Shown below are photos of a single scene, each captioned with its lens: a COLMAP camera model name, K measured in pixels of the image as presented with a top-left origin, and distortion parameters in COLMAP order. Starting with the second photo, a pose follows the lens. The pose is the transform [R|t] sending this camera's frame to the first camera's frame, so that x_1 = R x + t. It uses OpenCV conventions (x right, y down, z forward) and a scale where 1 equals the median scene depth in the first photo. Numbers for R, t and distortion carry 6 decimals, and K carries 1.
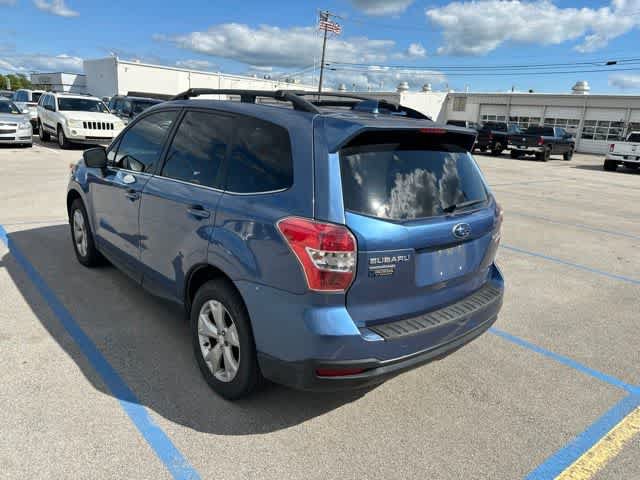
lens RADIAL K [[447.9, 0, 320.0], [0, 447.9, 240.0], [0, 0, 1]] dist [0.023588, -0.024833]
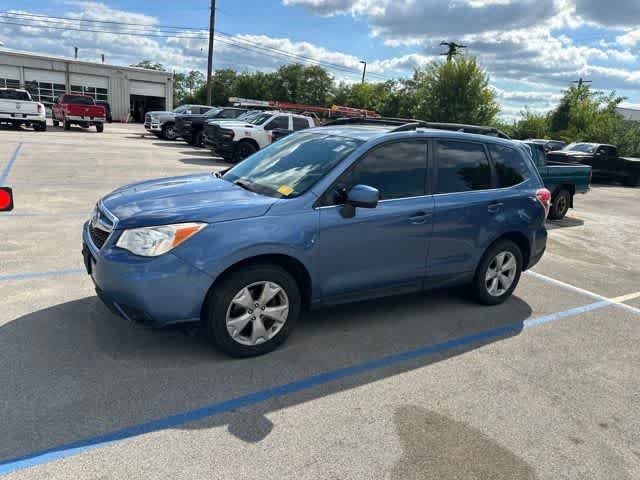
lens RADIAL K [[447.9, 0, 320.0], [0, 447.9, 240.0], [0, 0, 1]] dist [0.023588, -0.024833]
pose [[0.212053, -0.294202, 0.931922, -0.353795], [0.190836, 0.947716, 0.255765, -0.084489], [-0.958444, 0.123609, 0.257111, 0.224894]]
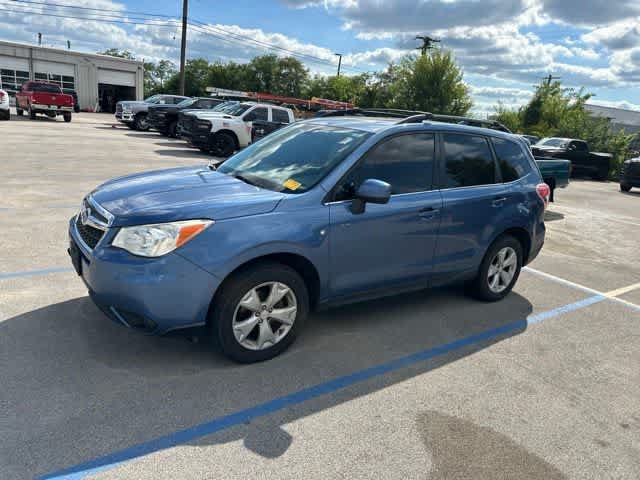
lens RADIAL K [[447.9, 0, 320.0], [0, 447.9, 240.0], [0, 0, 1]] dist [0.023588, -0.024833]
pose [[0.156786, -0.309060, 0.938030, -0.350366], [0.178454, 0.943008, 0.280873, -0.085241], [-0.971377, 0.123359, 0.203003, 0.232436]]
